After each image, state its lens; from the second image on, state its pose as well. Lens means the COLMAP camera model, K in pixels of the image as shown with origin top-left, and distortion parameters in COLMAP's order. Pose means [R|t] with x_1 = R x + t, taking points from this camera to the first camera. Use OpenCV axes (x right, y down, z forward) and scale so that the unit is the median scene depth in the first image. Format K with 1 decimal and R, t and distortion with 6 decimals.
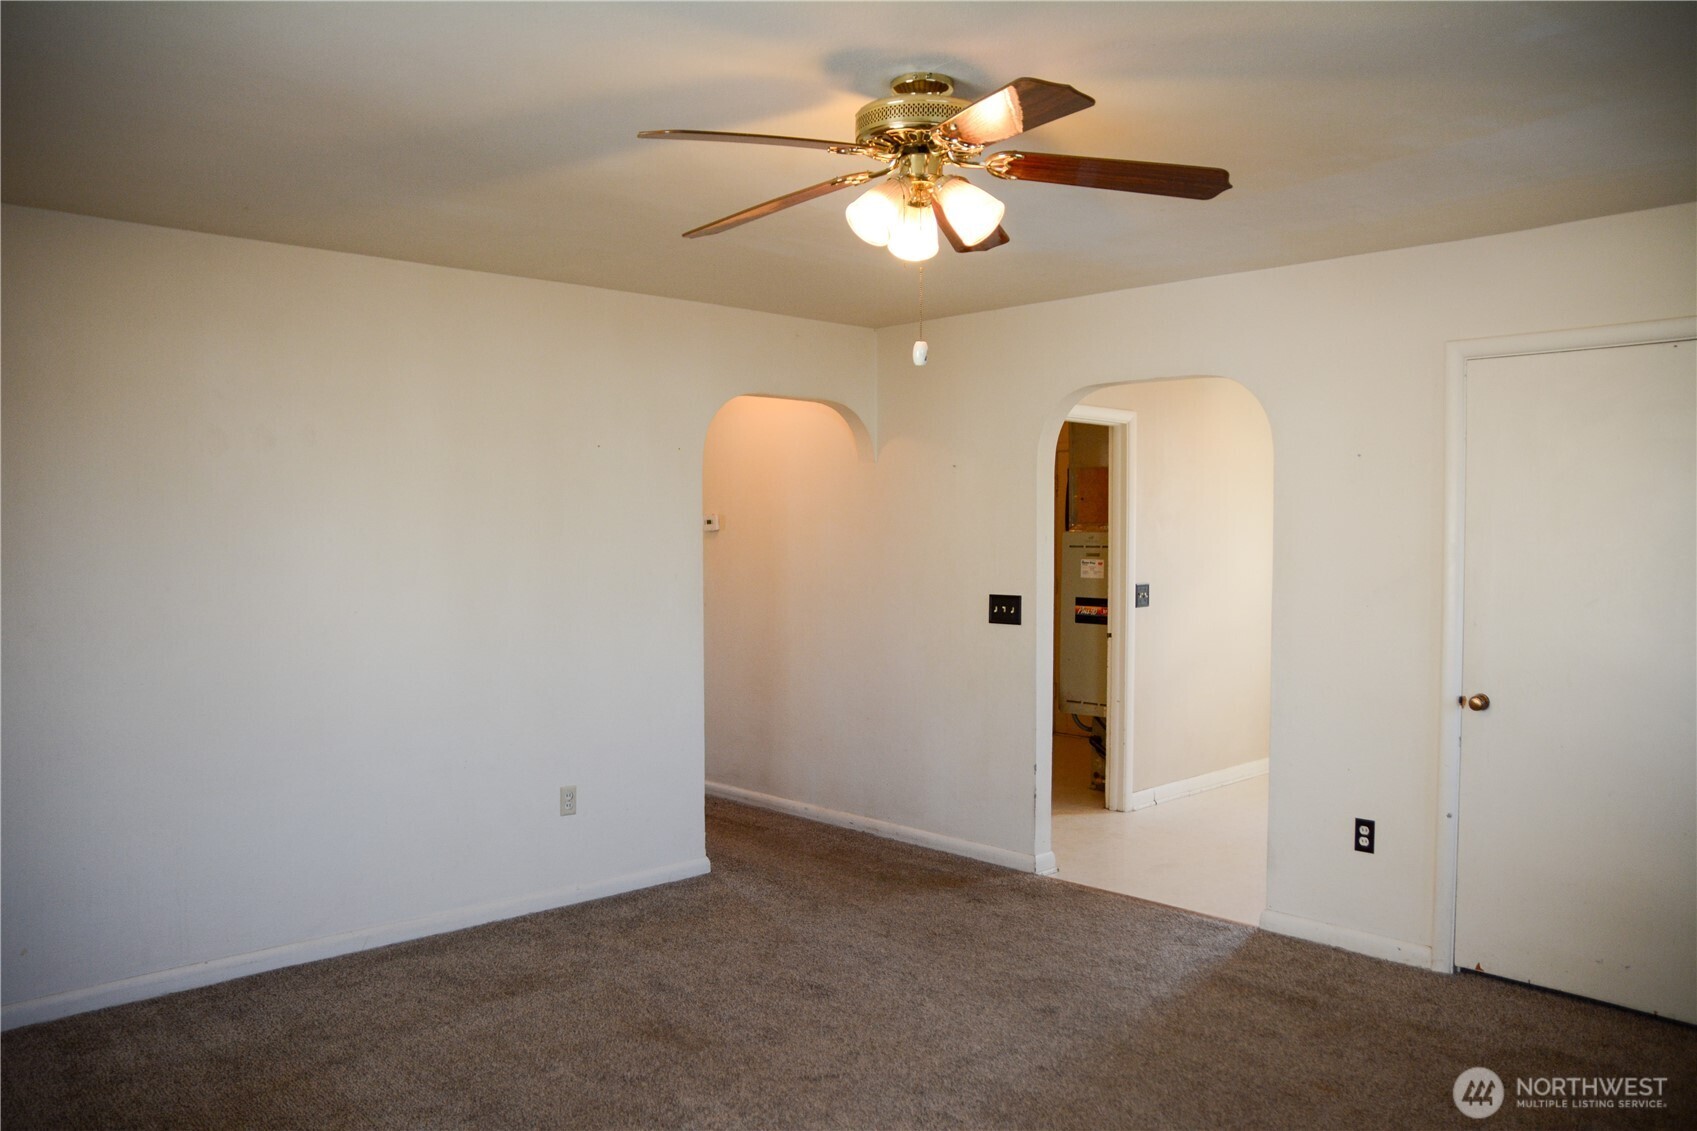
lens RADIAL K [[1279.3, 0, 848.5], [0, 1279.3, 565.5], [0, 0, 1]] dist [-0.127415, 0.115951]
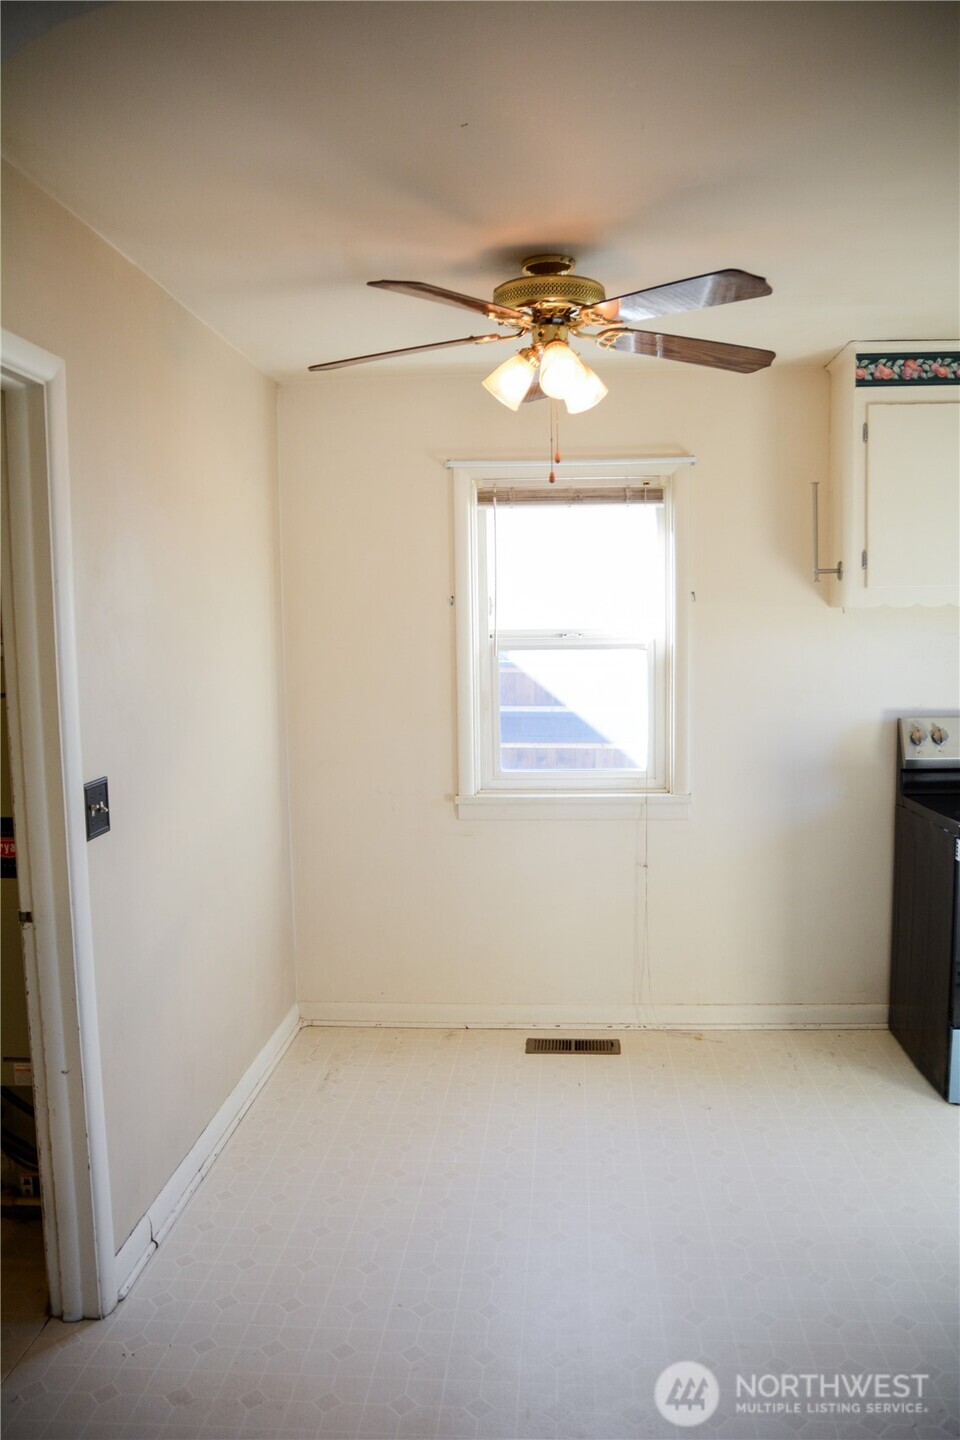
lens RADIAL K [[1085.5, 0, 485.1], [0, 1085.5, 724.8], [0, 0, 1]] dist [-0.127415, 0.115951]
pose [[0.800015, -0.074478, 0.595339, 0.122350], [0.040189, 0.996689, 0.070681, -0.025220], [-0.598632, -0.032620, 0.800360, 0.631062]]
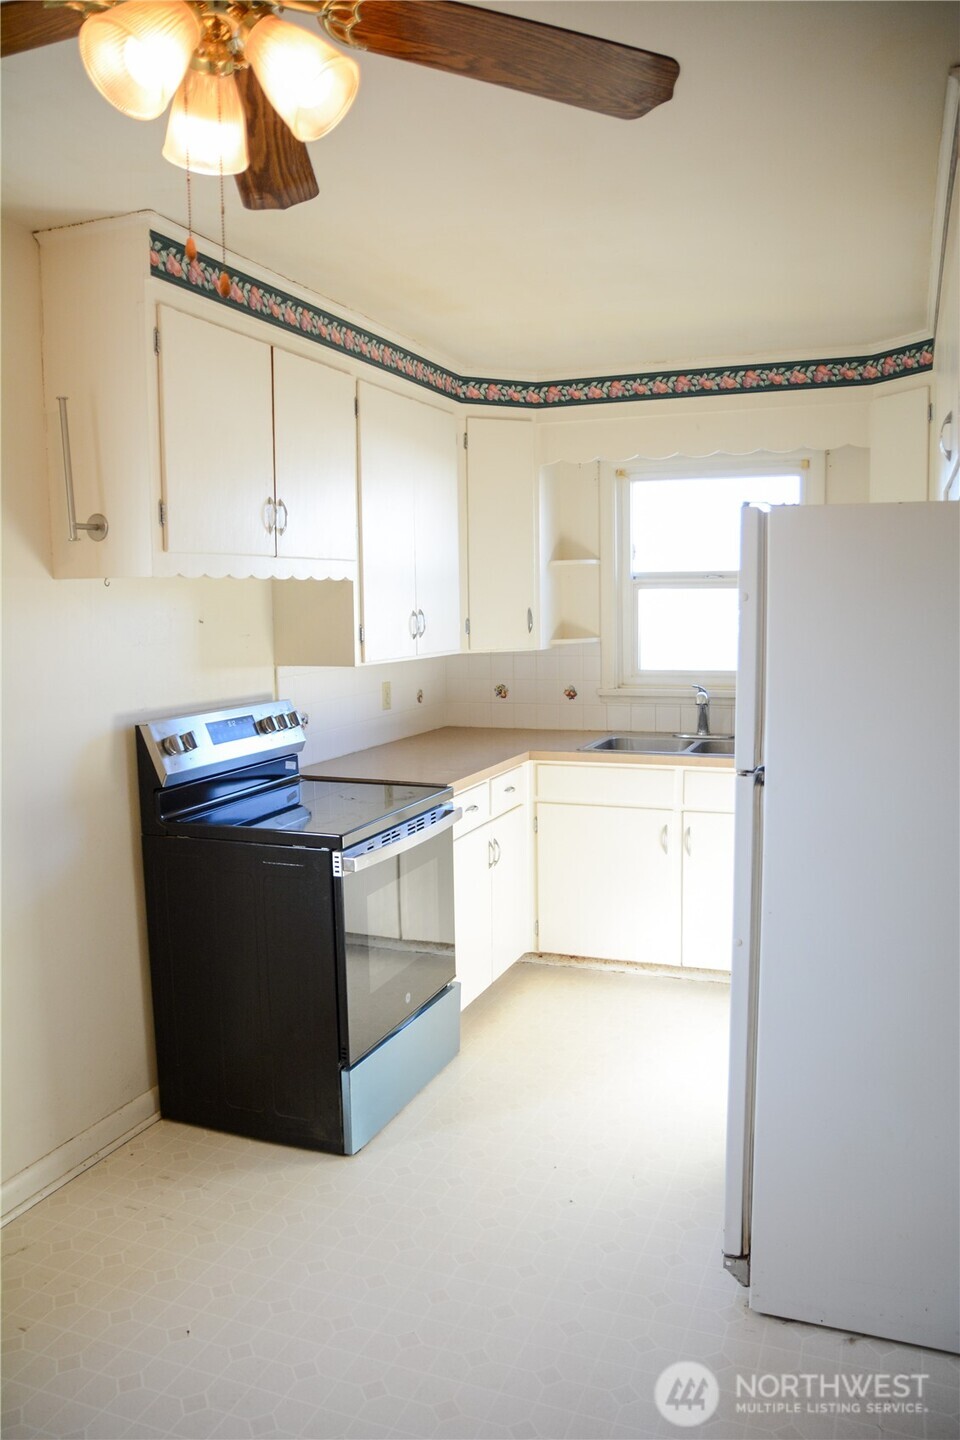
lens RADIAL K [[1085.5, 0, 485.1], [0, 1085.5, 724.8], [0, 0, 1]] dist [-0.127415, 0.115951]
pose [[-0.344419, -0.106434, 0.932763, 0.156813], [0.045252, 0.990516, 0.129733, -0.028299], [-0.937725, 0.086892, -0.336336, 0.844409]]
